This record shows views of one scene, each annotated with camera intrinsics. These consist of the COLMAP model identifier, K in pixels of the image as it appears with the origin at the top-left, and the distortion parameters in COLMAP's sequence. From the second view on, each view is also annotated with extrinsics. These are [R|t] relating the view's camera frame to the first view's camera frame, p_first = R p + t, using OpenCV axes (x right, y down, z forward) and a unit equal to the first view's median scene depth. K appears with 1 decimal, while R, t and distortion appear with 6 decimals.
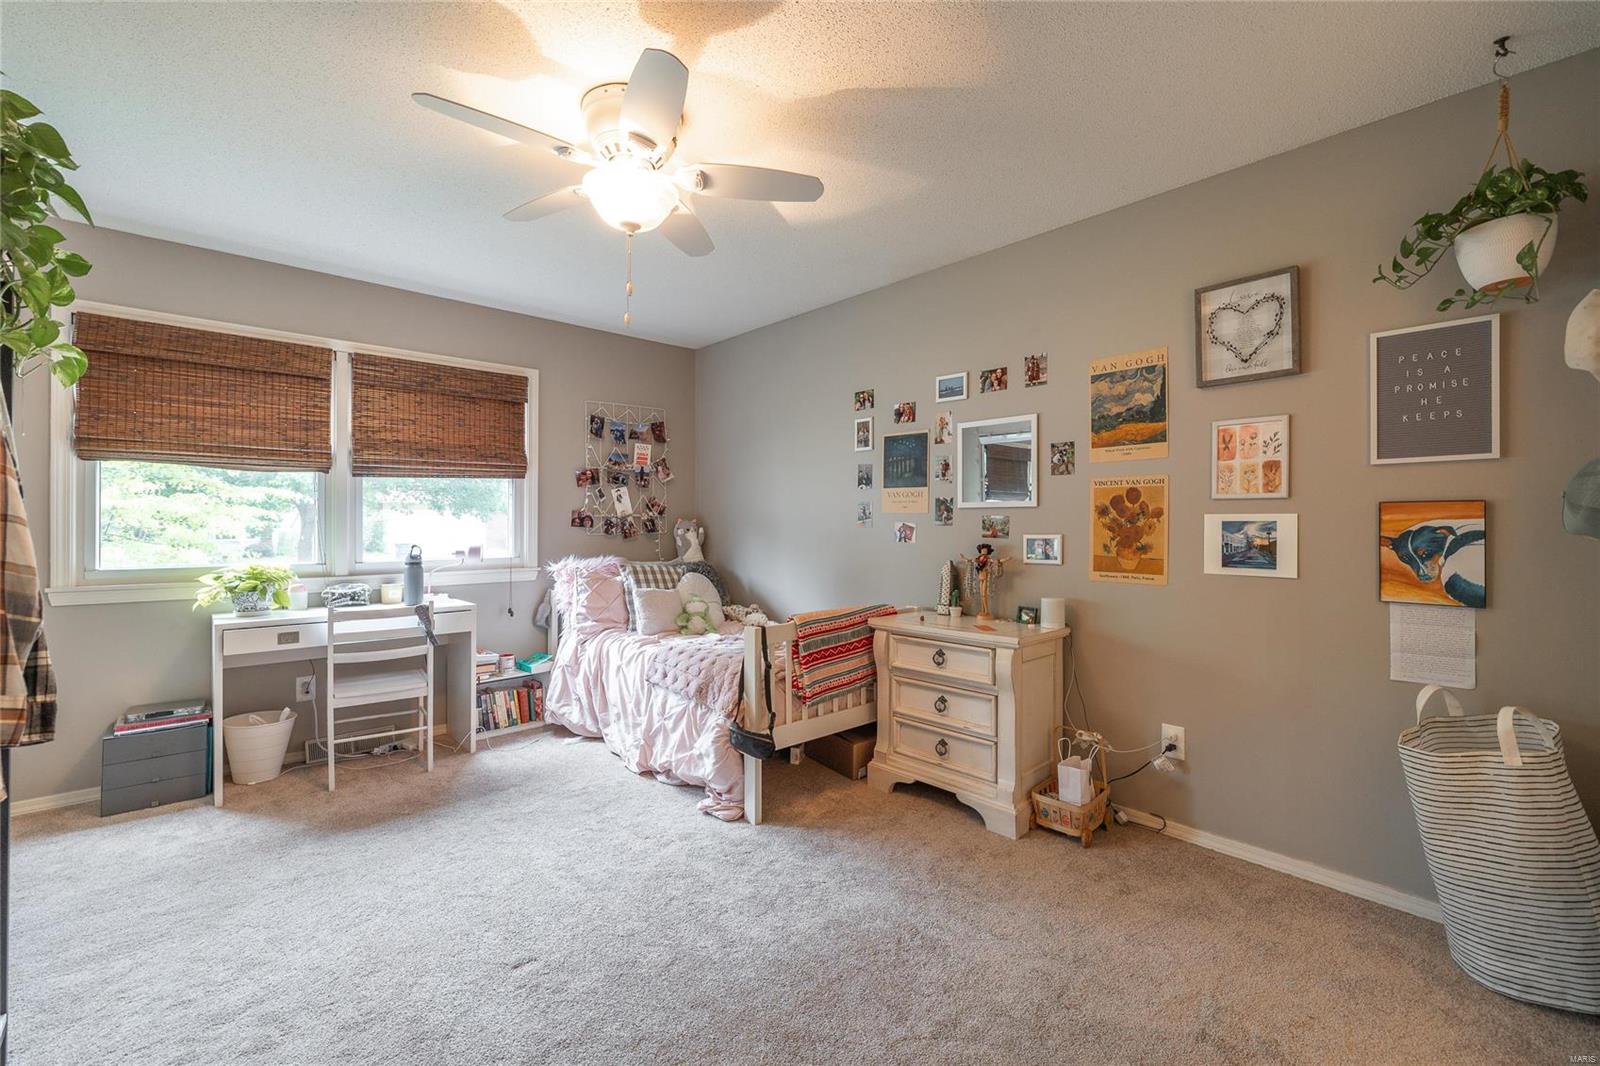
lens RADIAL K [[682.0, 0, 796.0], [0, 682.0, 523.6], [0, 0, 1]] dist [-0.000526, -0.000596]
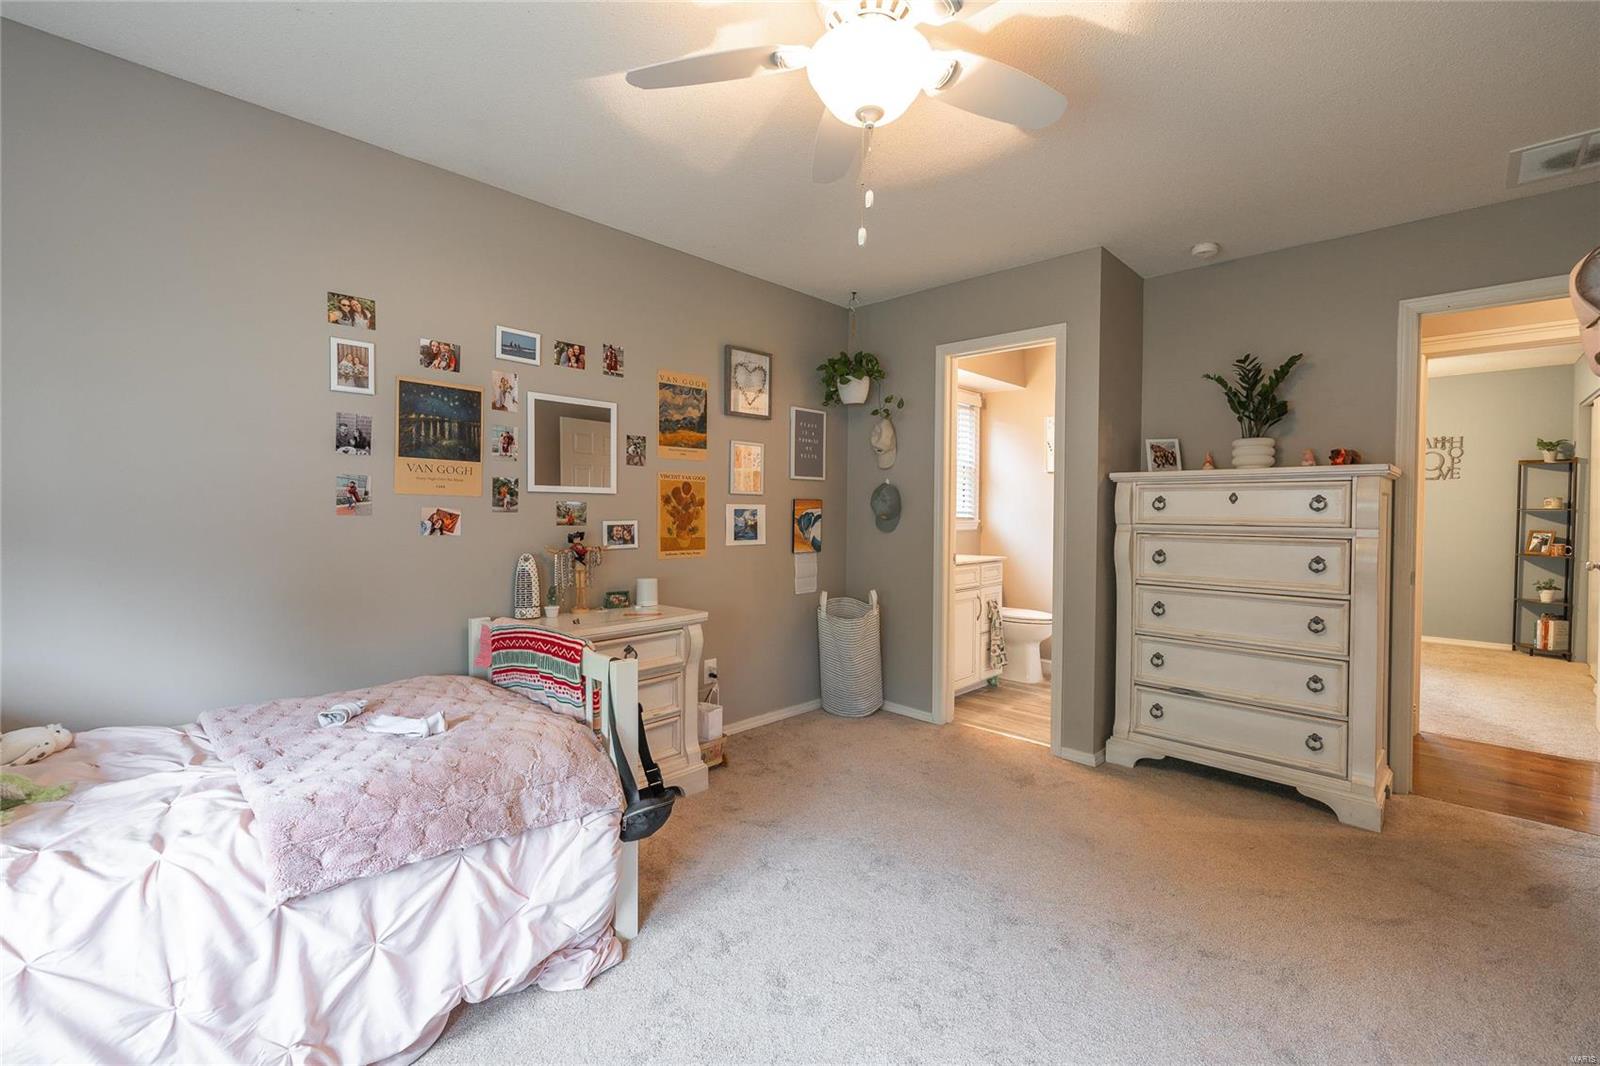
lens RADIAL K [[682.0, 0, 796.0], [0, 682.0, 523.6], [0, 0, 1]] dist [-0.000526, -0.000596]
pose [[-0.071608, -0.020658, 0.997219, -0.748593], [-0.006276, 0.999775, 0.020261, -0.002592], [-0.997413, -0.004808, -0.071722, 0.860669]]
